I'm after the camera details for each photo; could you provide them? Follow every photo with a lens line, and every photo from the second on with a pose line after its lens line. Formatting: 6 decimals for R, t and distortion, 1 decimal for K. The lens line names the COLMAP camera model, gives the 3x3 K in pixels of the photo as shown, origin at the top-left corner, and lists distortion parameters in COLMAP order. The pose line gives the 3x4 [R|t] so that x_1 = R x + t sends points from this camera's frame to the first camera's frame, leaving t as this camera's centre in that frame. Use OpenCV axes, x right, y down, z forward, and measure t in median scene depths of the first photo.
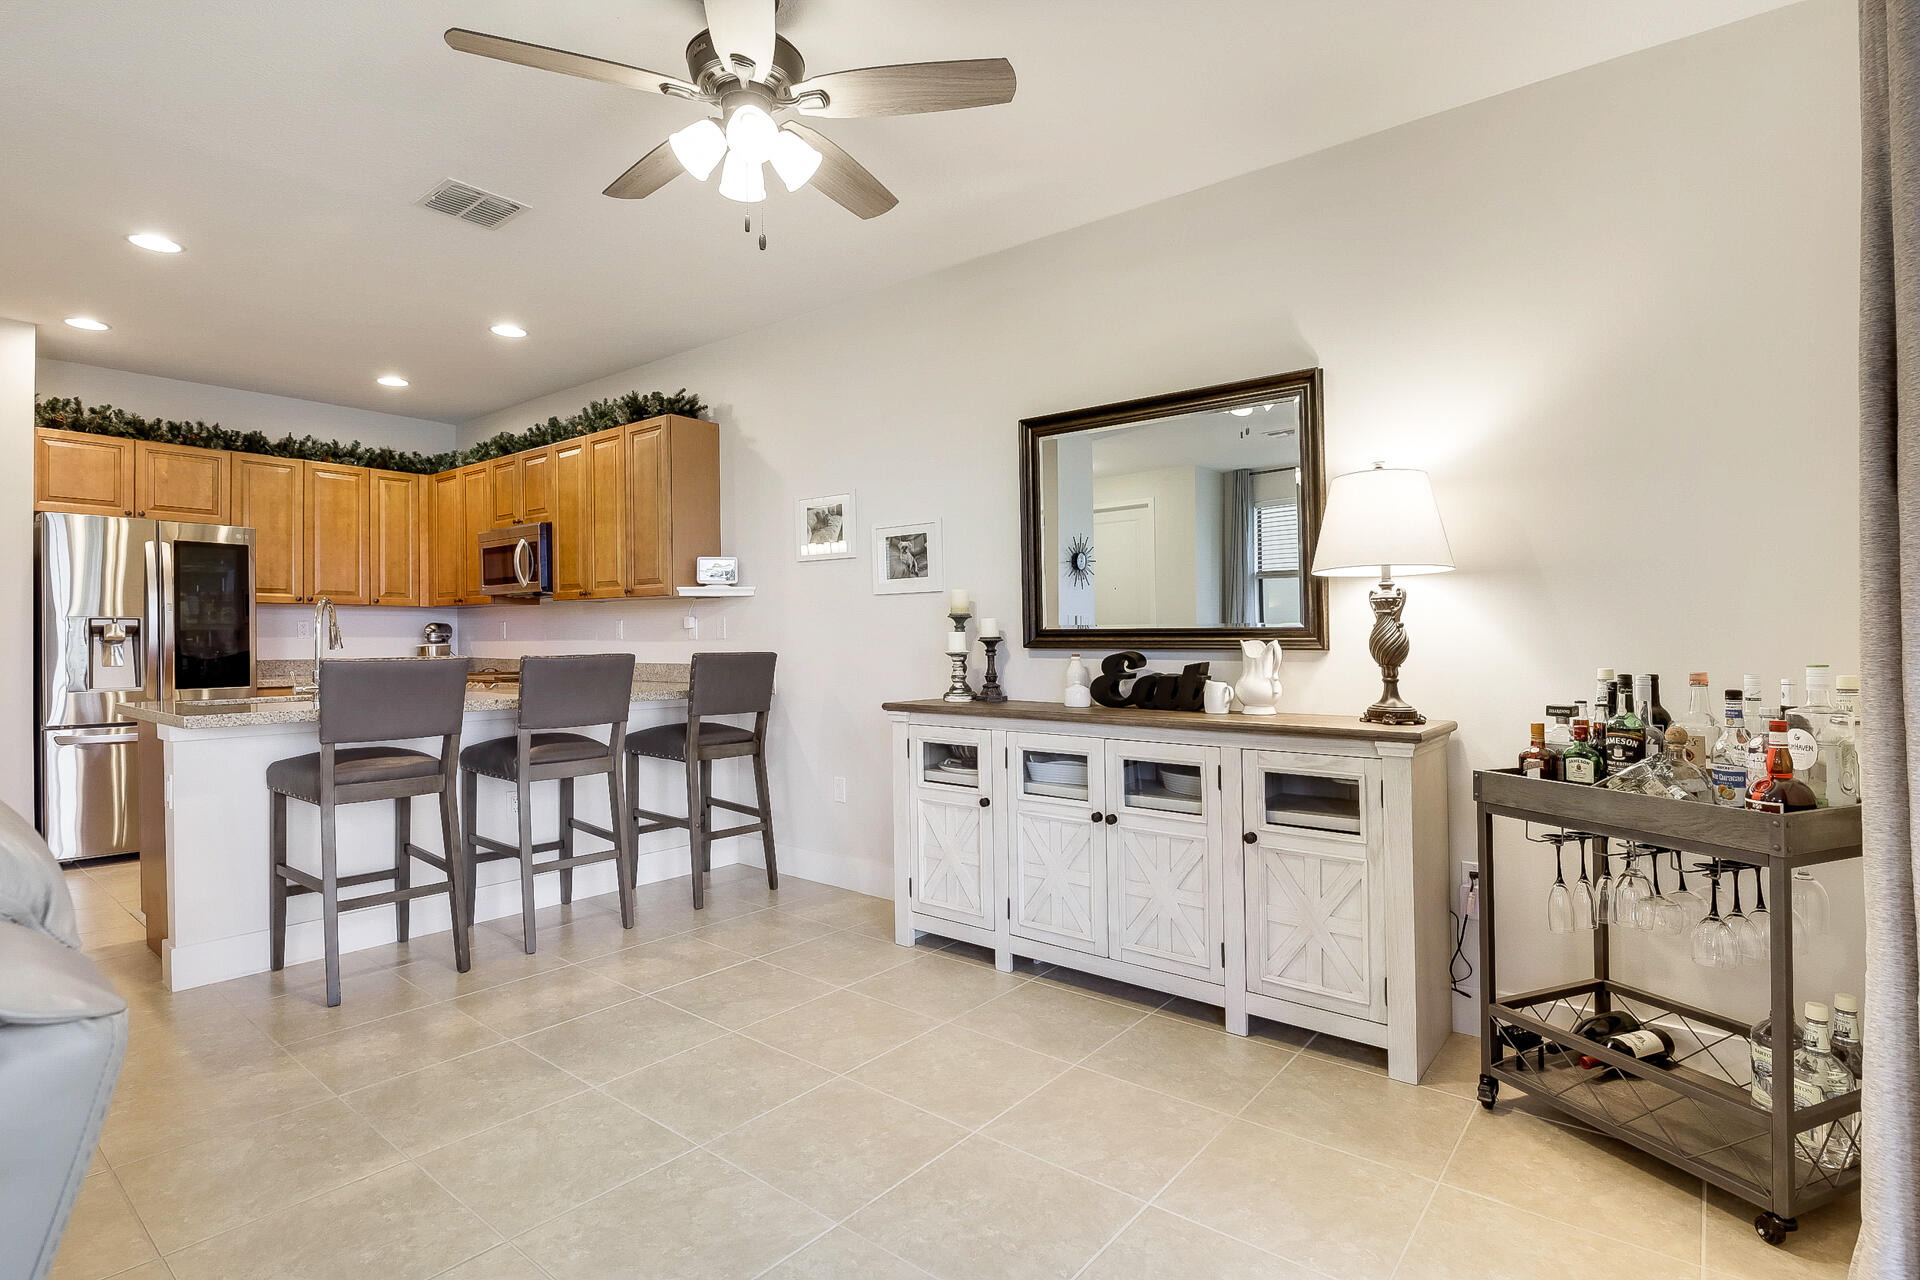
lens RADIAL K [[903.5, 0, 960.4], [0, 903.5, 634.9], [0, 0, 1]] dist [-0.032536, 0.002586]
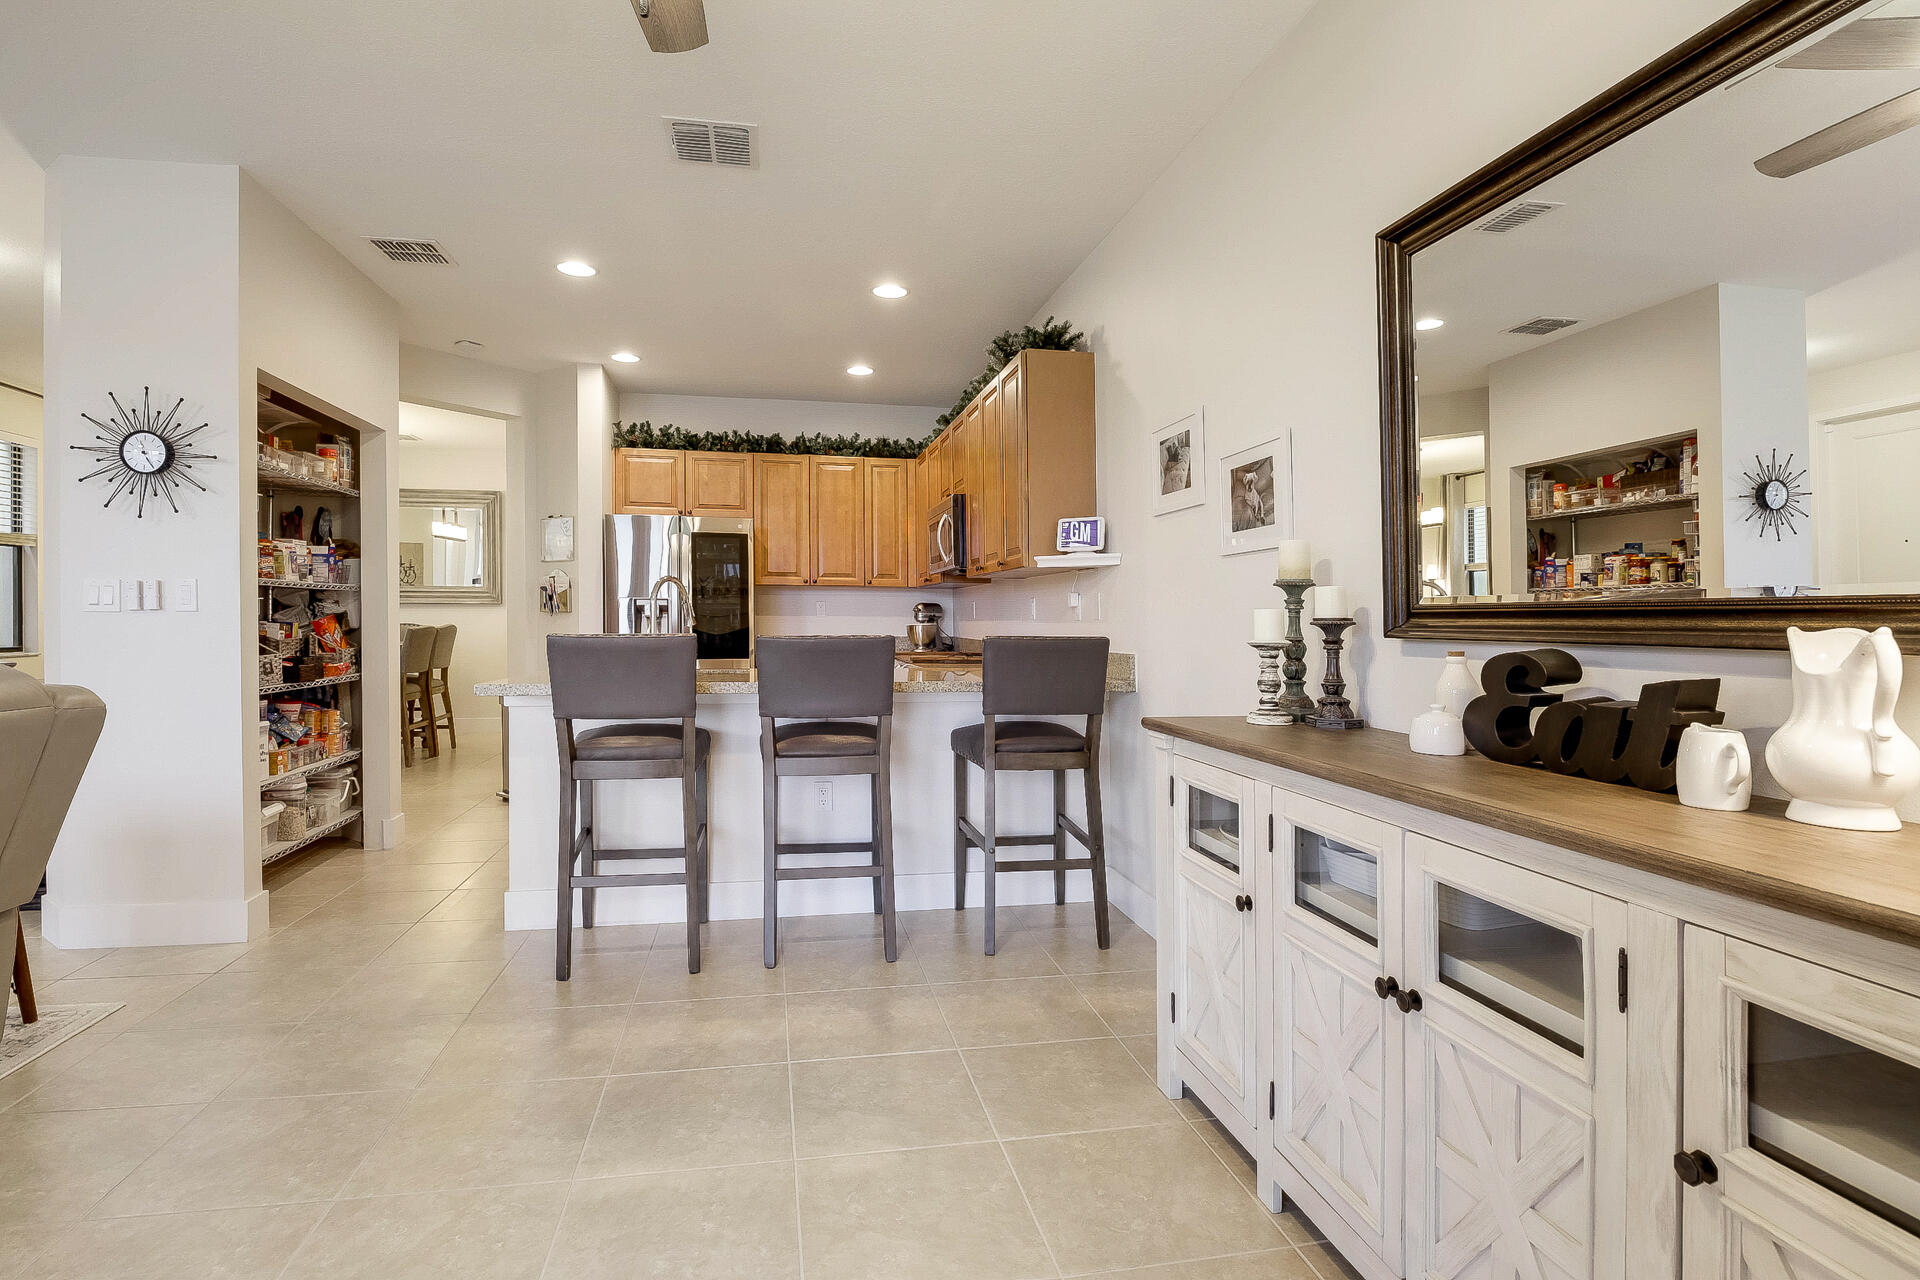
lens RADIAL K [[944.9, 0, 947.5], [0, 944.9, 615.5], [0, 0, 1]] dist [-0.007812, -0.002073]
pose [[0.750580, 0.004732, -0.660763, 0.185120], [-0.009220, 0.999952, -0.003313, 0.003780], [0.660715, 0.008578, 0.750587, 0.276537]]
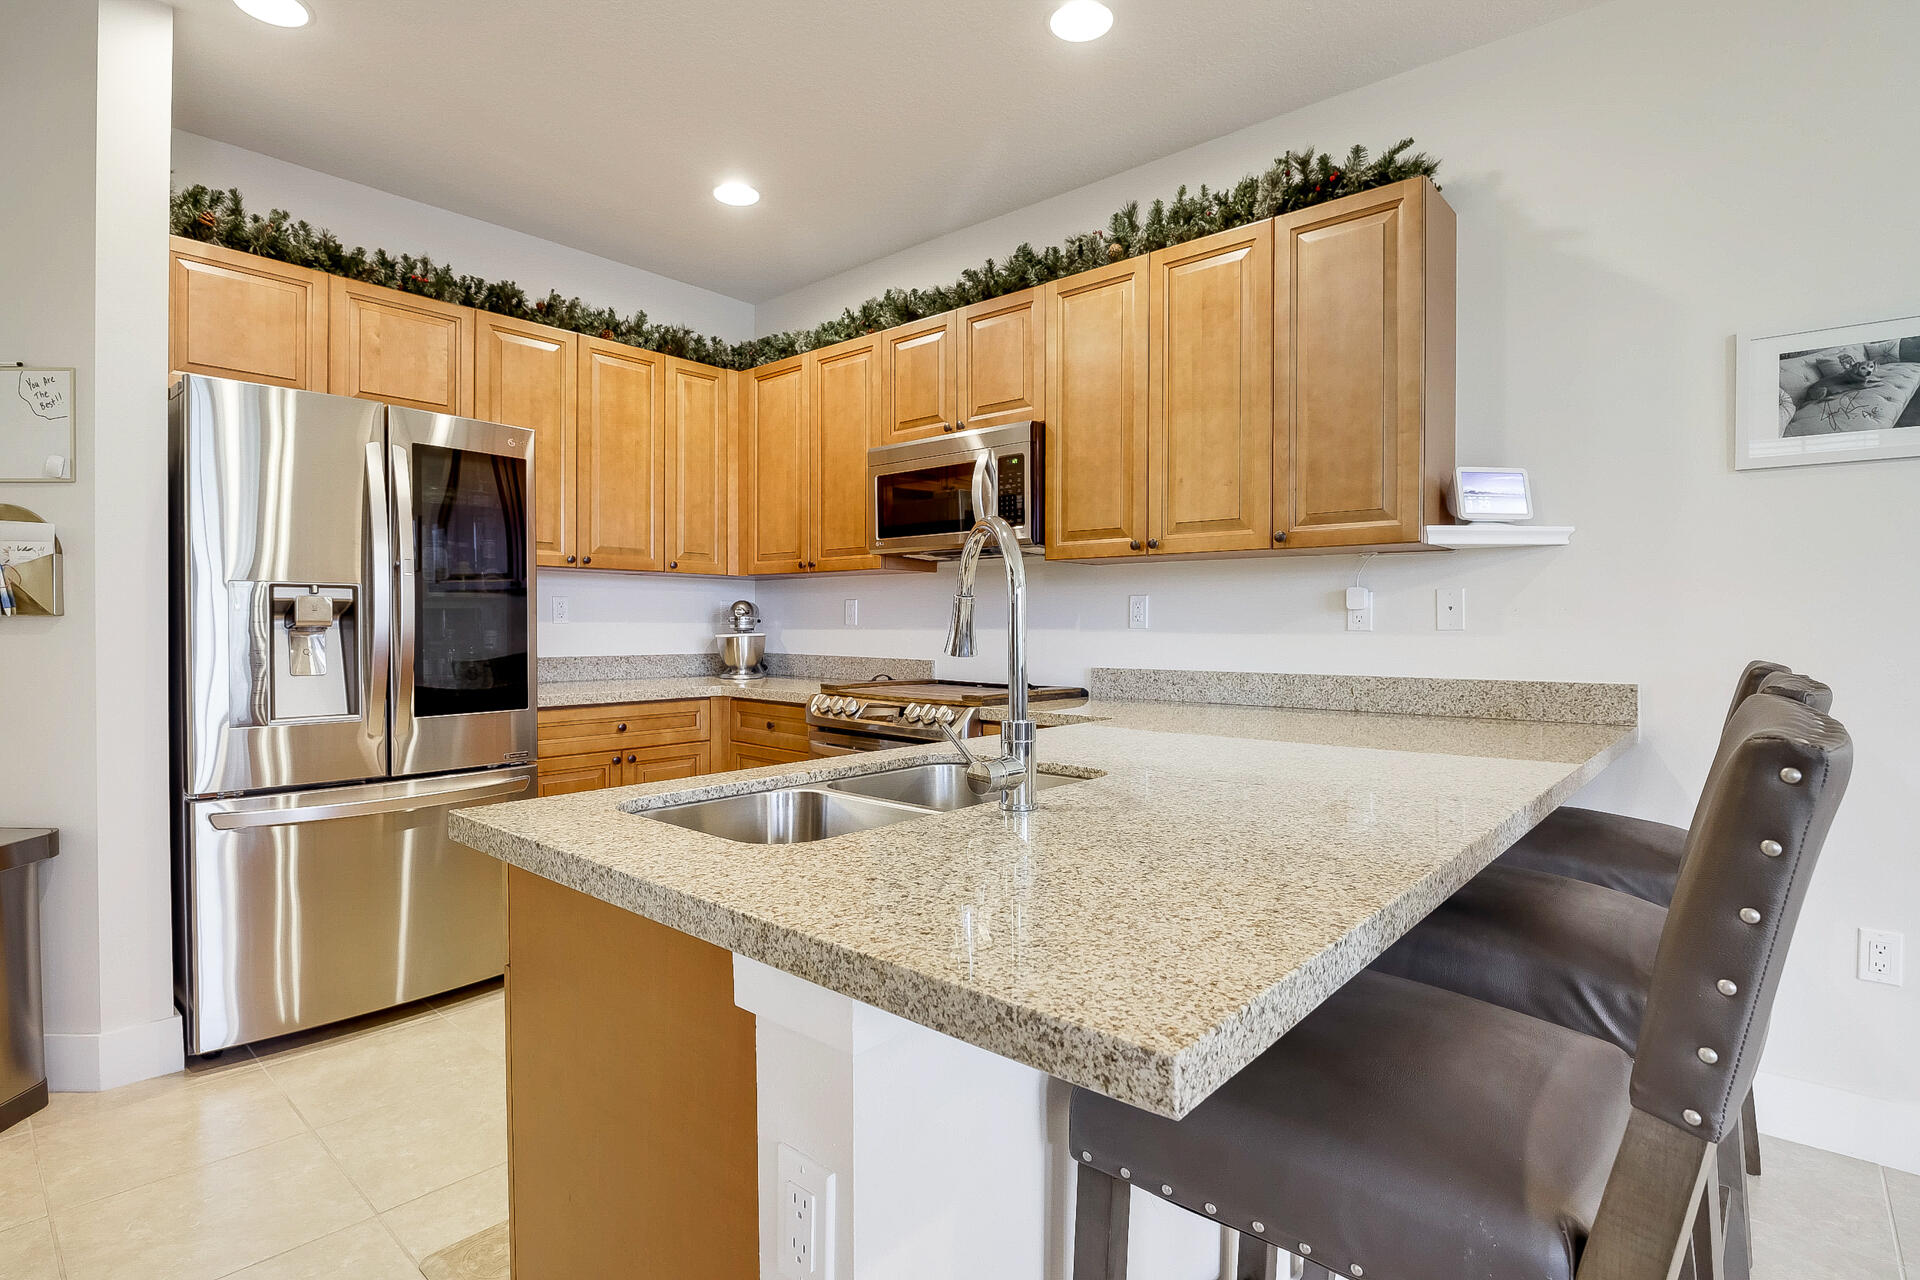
lens RADIAL K [[944.9, 0, 963.6], [0, 944.9, 624.9], [0, 0, 1]] dist [-0.007812, -0.002073]
pose [[0.997625, 0.005628, -0.068651, -0.497757], [-0.005545, 0.999984, 0.001404, 0.001968], [0.068658, -0.001020, 0.997640, 0.429861]]
